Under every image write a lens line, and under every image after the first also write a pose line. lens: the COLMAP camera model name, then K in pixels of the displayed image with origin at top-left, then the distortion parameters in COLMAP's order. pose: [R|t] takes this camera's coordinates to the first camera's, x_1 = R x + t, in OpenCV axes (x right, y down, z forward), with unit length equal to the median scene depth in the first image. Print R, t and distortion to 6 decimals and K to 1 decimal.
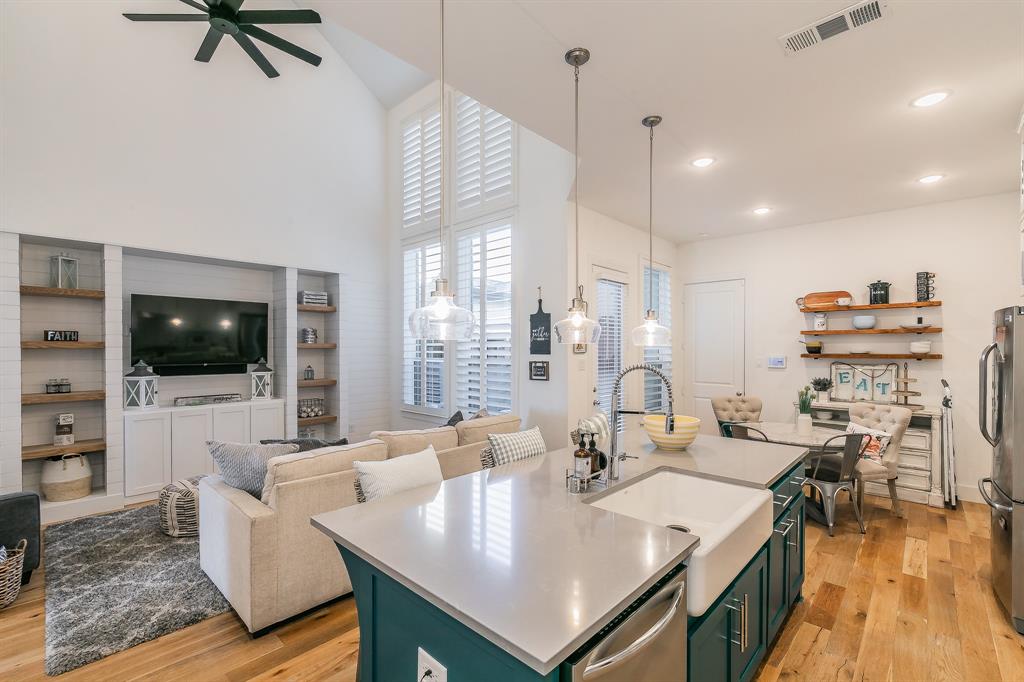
lens RADIAL K [[444.2, 0, 512.6], [0, 444.2, 348.5], [0, 0, 1]] dist [-0.004337, -0.000999]
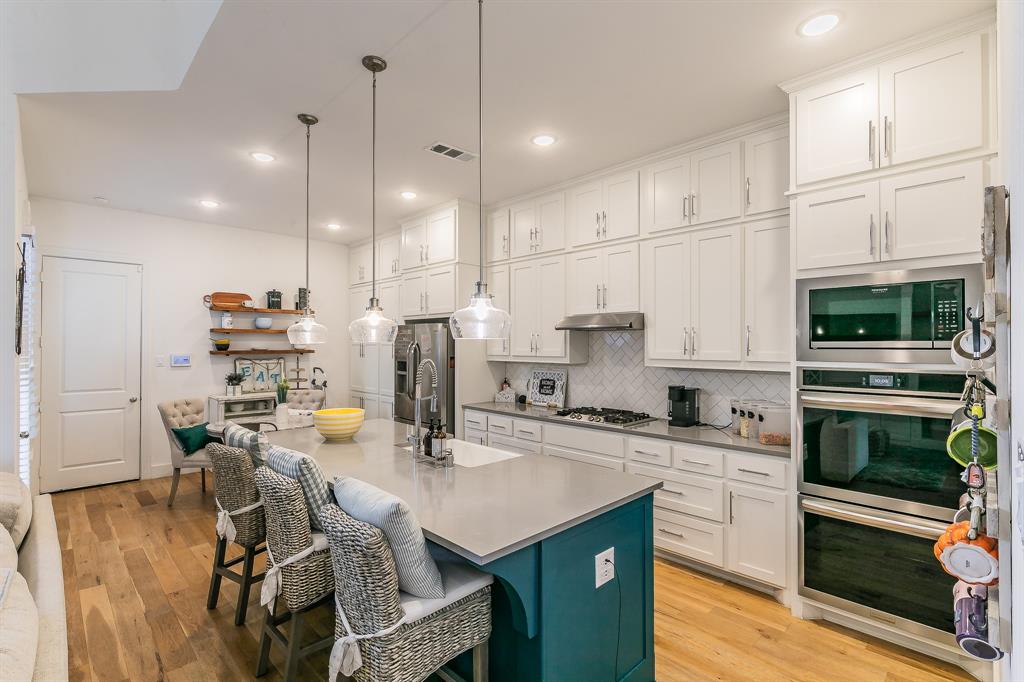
lens RADIAL K [[476.1, 0, 516.4], [0, 476.1, 341.2], [0, 0, 1]] dist [0.004223, 0.000075]
pose [[0.020604, 0.007659, 0.999758, -0.463391], [0.000277, 0.999971, -0.007666, -0.001813], [-0.999788, 0.000435, 0.020601, 0.310073]]
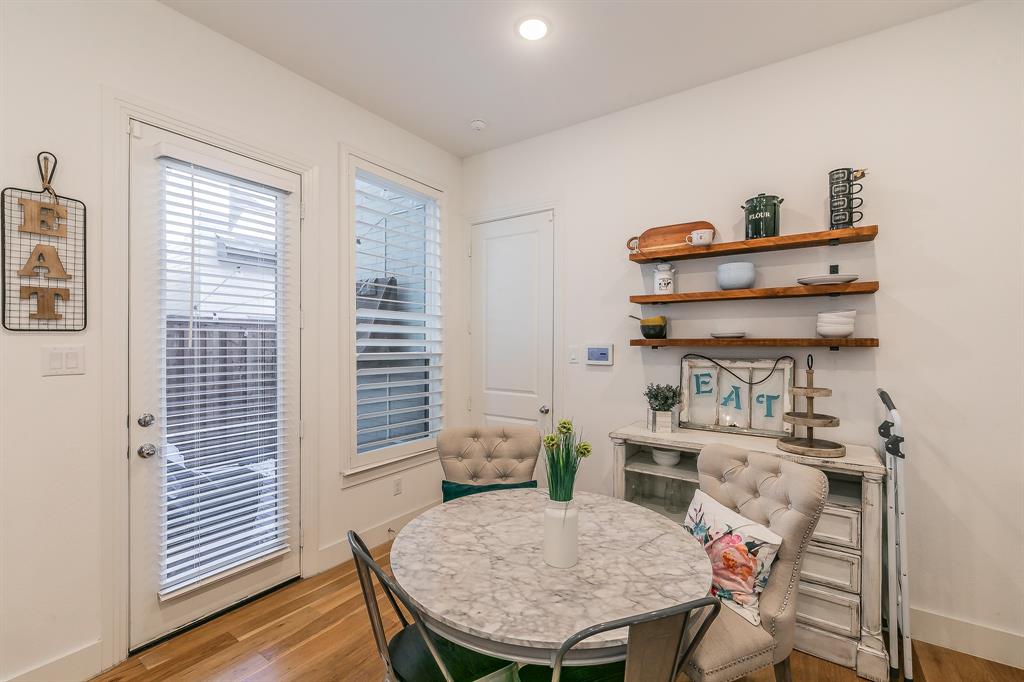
lens RADIAL K [[444.2, 0, 508.2], [0, 444.2, 340.9], [0, 0, 1]] dist [-0.004337, -0.000999]
pose [[0.989121, 0.003874, 0.147053, 0.465597], [-0.003375, 0.999988, -0.003646, 0.018530], [-0.147065, 0.003110, 0.989122, 0.539208]]
